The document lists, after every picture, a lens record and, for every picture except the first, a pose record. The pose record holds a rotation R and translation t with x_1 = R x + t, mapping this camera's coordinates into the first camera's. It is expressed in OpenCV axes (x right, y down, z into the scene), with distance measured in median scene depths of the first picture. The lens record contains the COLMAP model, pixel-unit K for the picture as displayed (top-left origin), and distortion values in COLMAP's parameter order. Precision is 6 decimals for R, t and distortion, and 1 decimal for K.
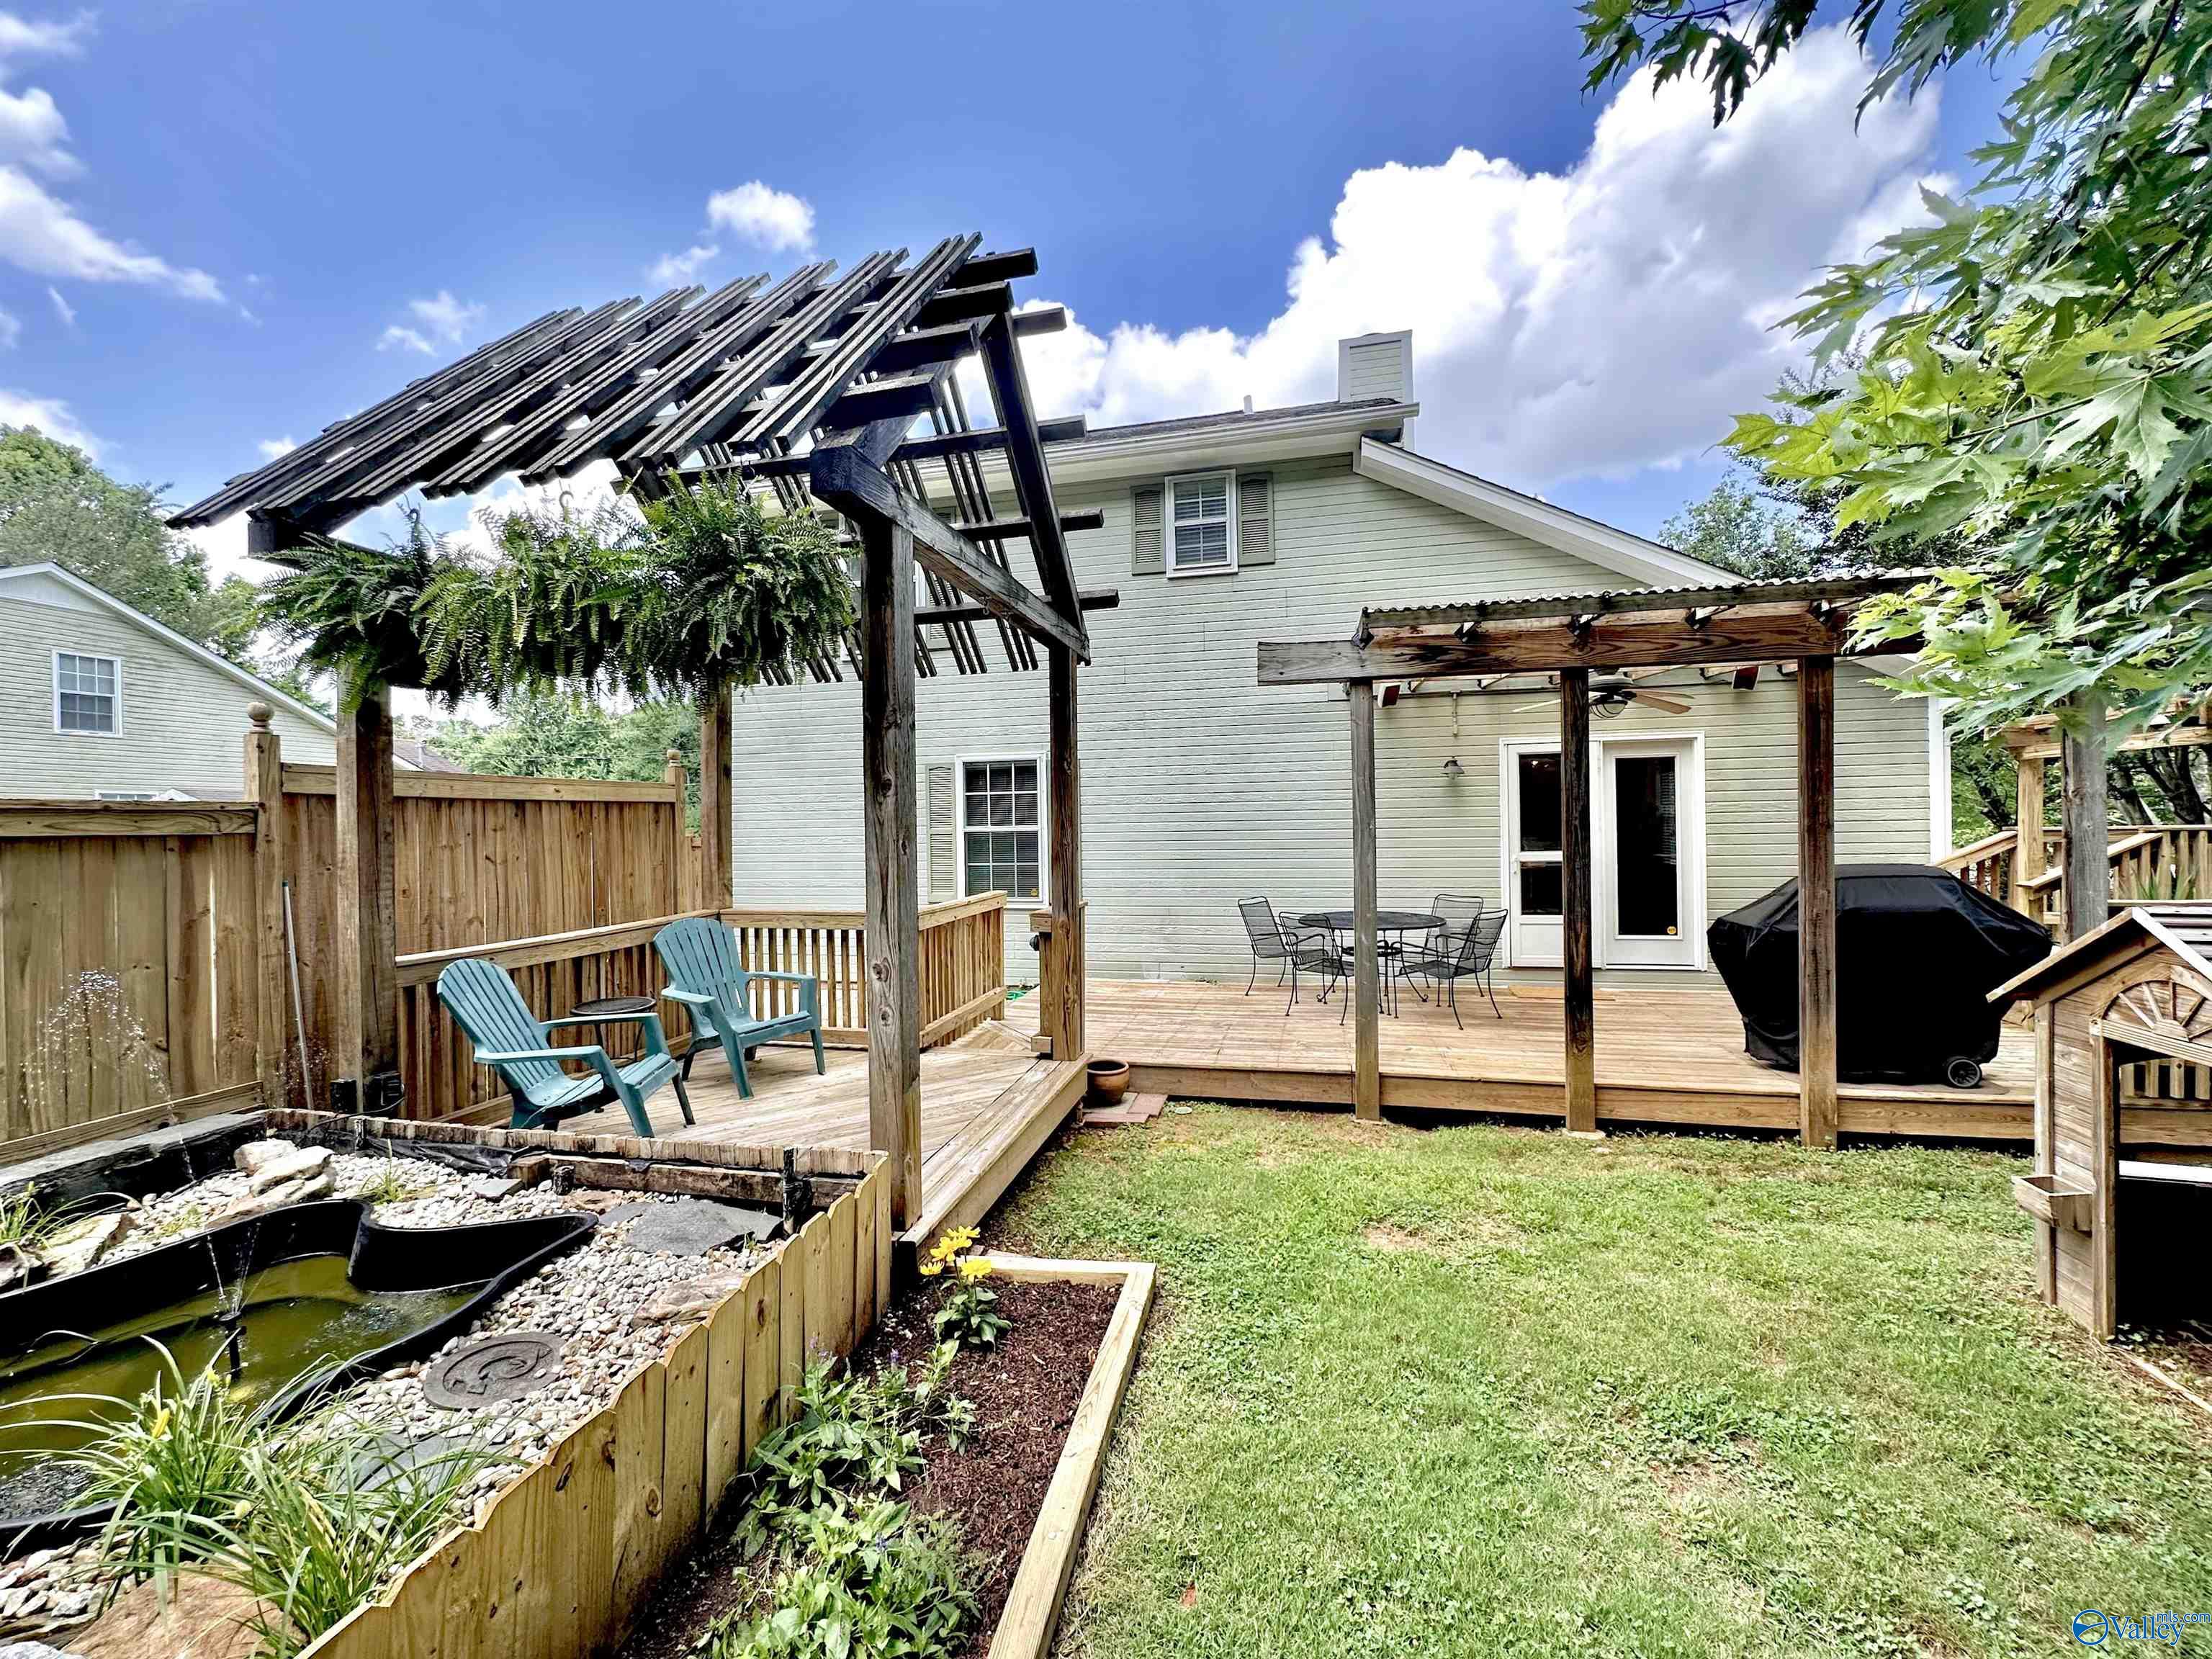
lens RADIAL K [[902.8, 0, 1106.0], [0, 902.8, 829.5], [0, 0, 1]] dist [-0.000651, -0.000099]
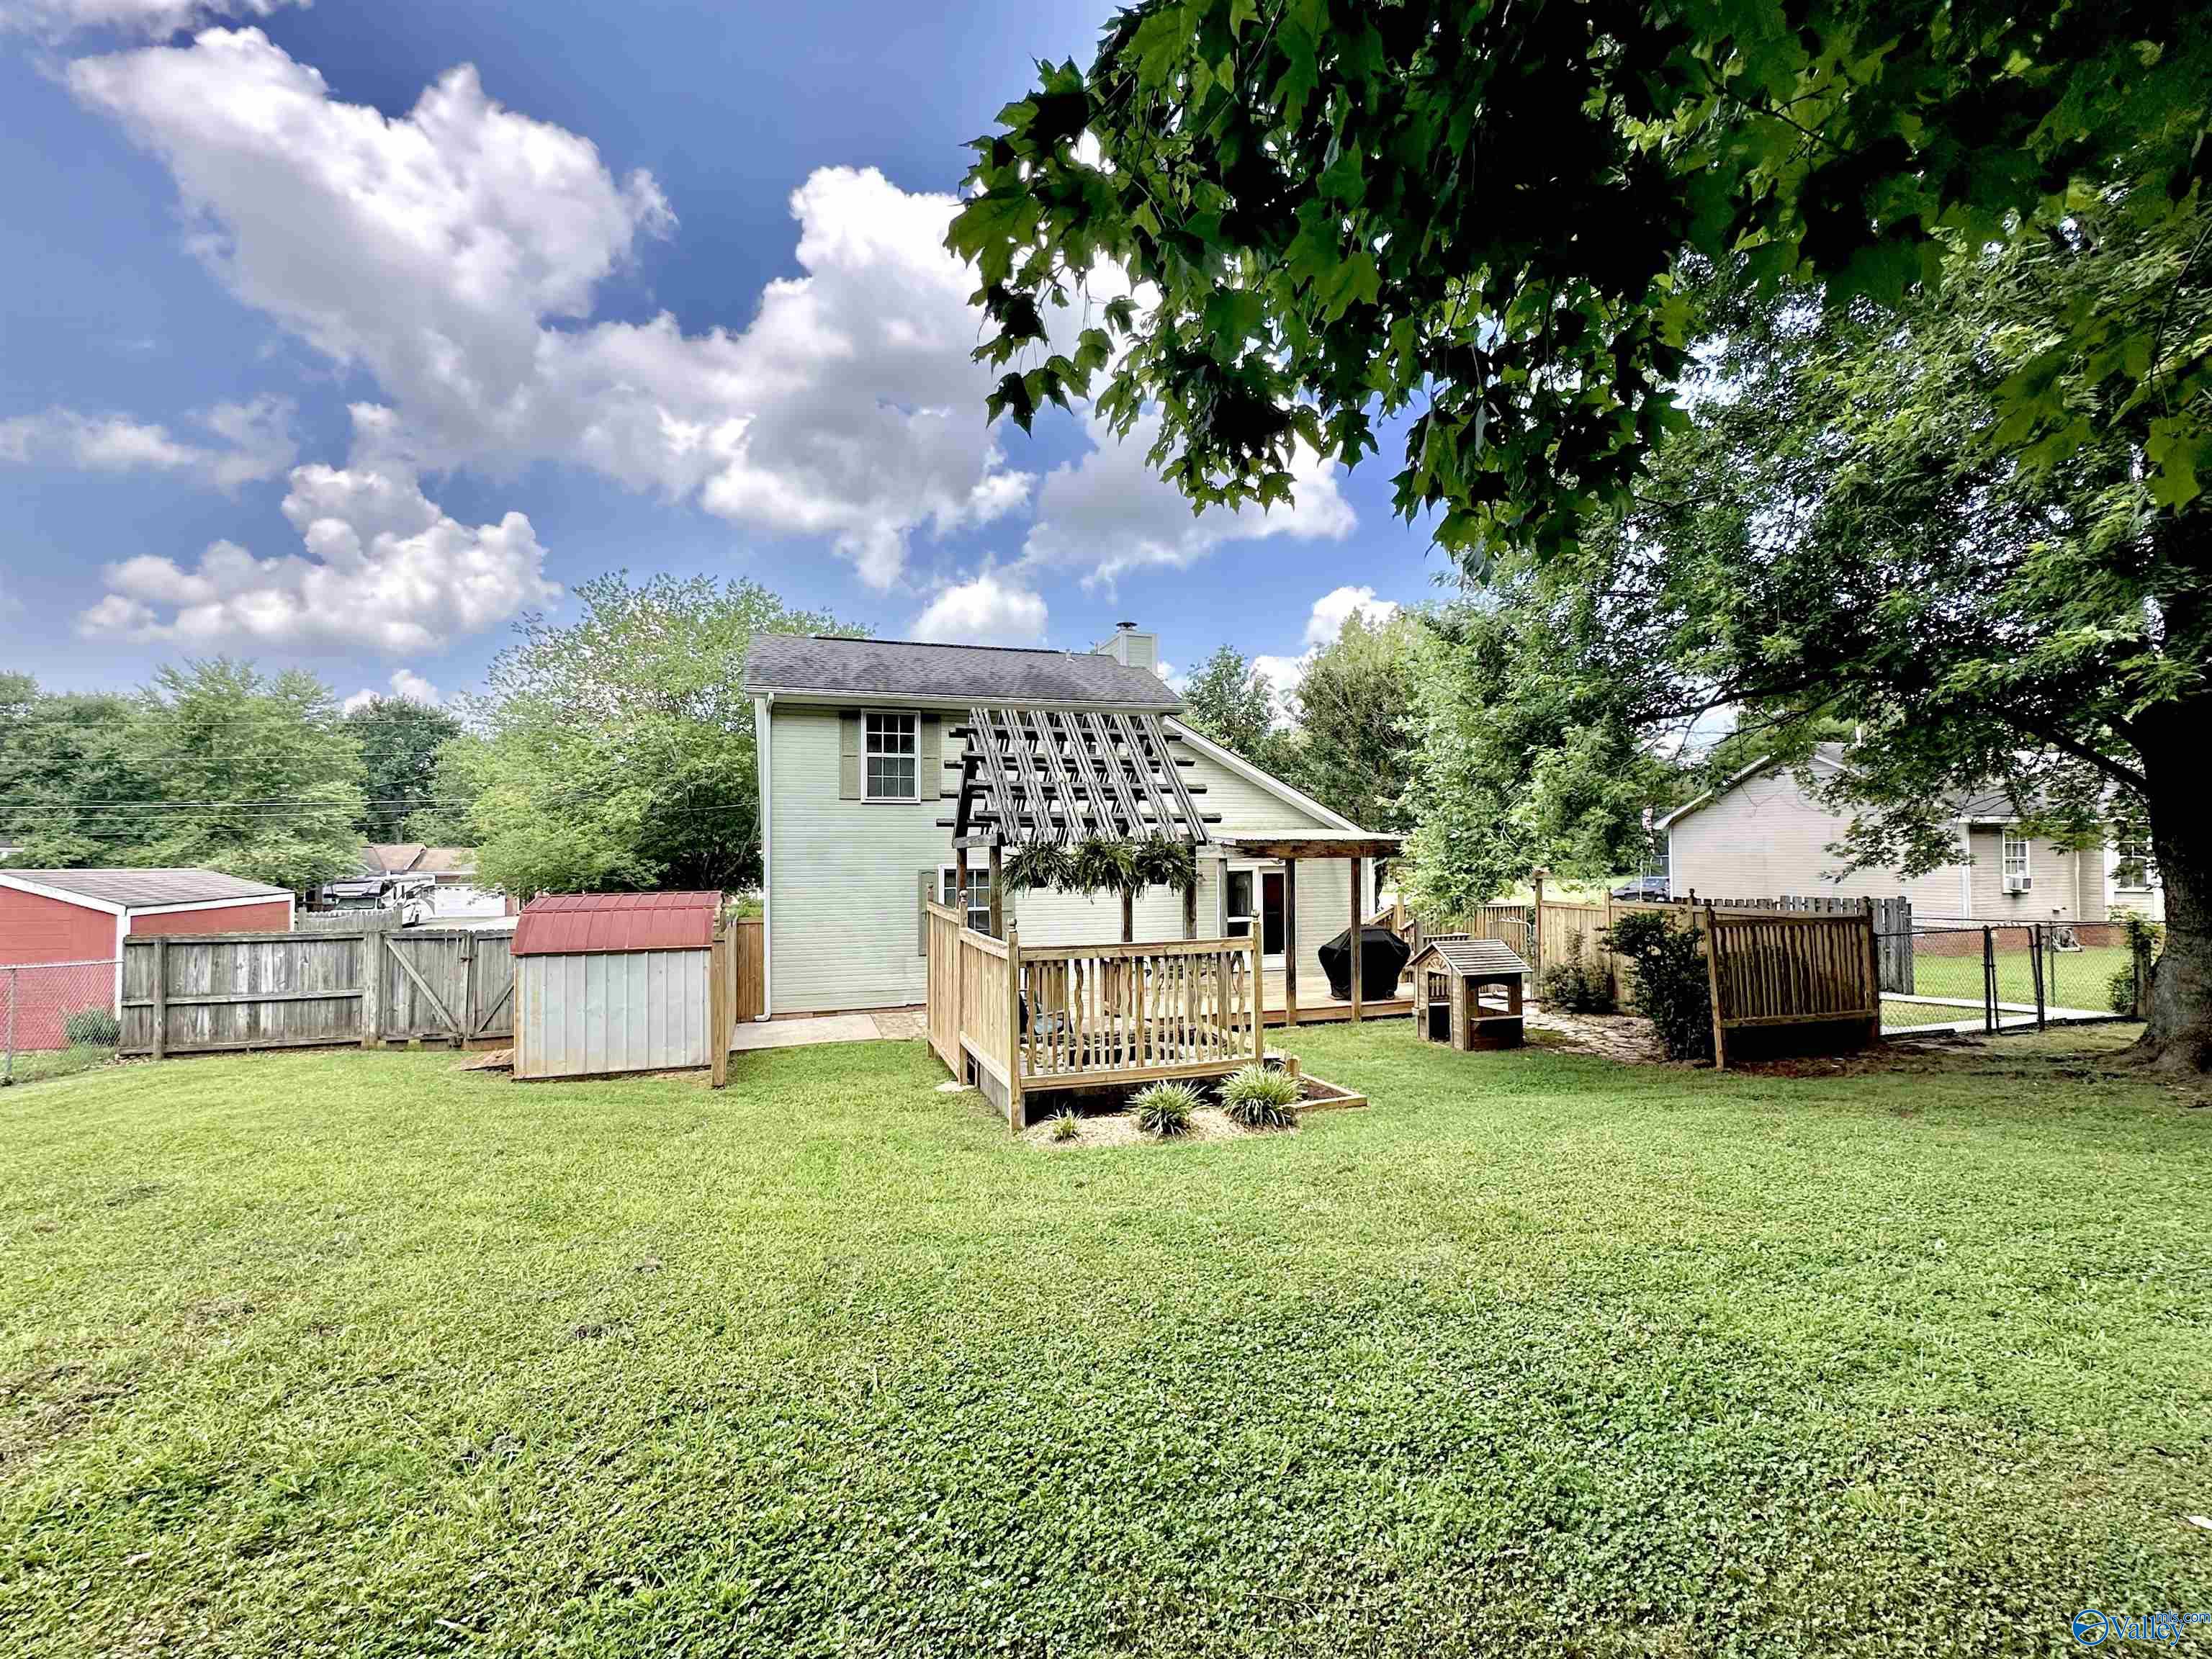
lens RADIAL K [[968.2, 0, 1106.0], [0, 968.2, 829.5], [0, 0, 1]] dist [-0.000612, -0.000080]
pose [[0.863597, 0.018932, 0.503827, -1.445017], [-0.003364, 0.999489, -0.031791, -0.164954], [-0.504171, 0.025759, 0.863219, -1.259813]]
